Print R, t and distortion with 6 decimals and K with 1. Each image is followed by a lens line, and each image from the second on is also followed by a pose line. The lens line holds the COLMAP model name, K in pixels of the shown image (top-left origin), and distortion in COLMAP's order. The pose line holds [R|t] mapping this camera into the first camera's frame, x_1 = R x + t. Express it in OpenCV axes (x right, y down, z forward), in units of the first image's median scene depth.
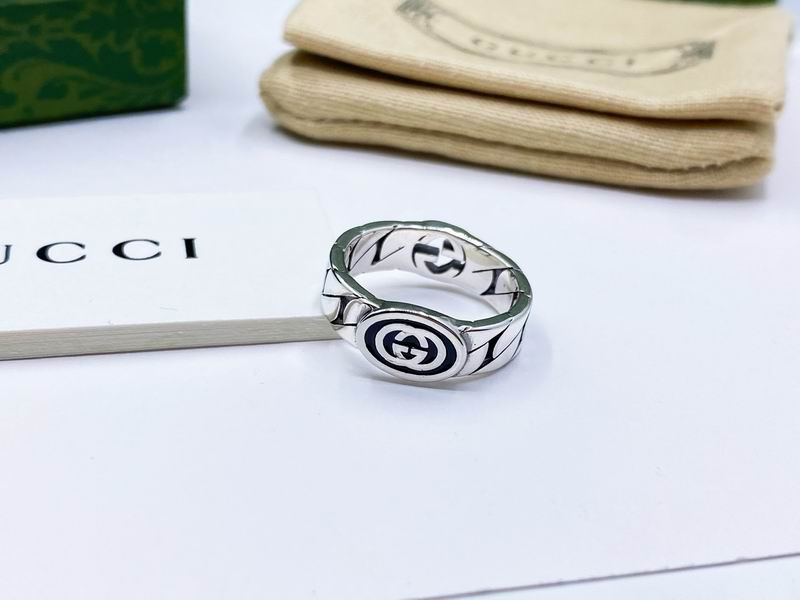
lens RADIAL K [[1252.7, 0, 400.0], [0, 1252.7, 300.0], [0, 0, 1]] dist [-0.001256, -0.548693]
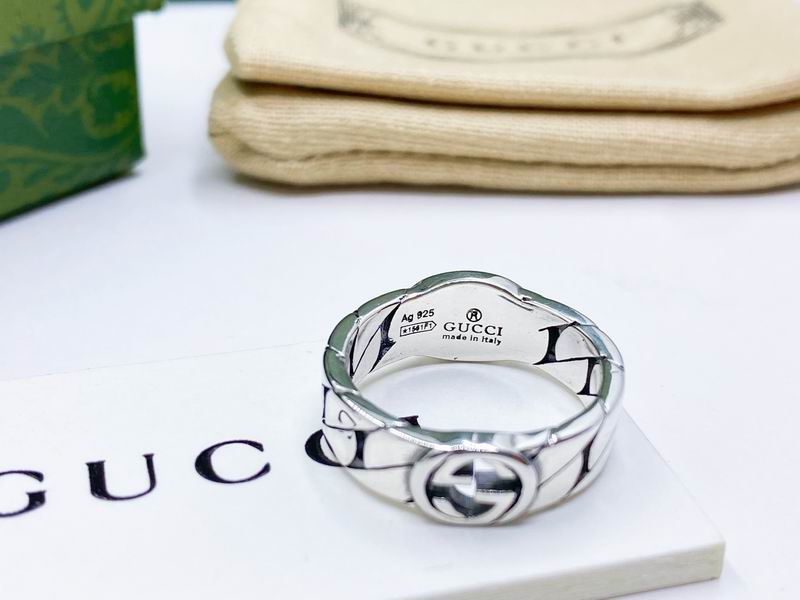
lens RADIAL K [[1252.7, 0, 400.0], [0, 1252.7, 300.0], [0, 0, 1]] dist [-0.001256, -0.548693]
pose [[0.991765, -0.124431, -0.030309, 0.000495], [0.123346, 0.991733, -0.035371, -0.023508], [0.034460, 0.031341, 0.998915, 0.214141]]
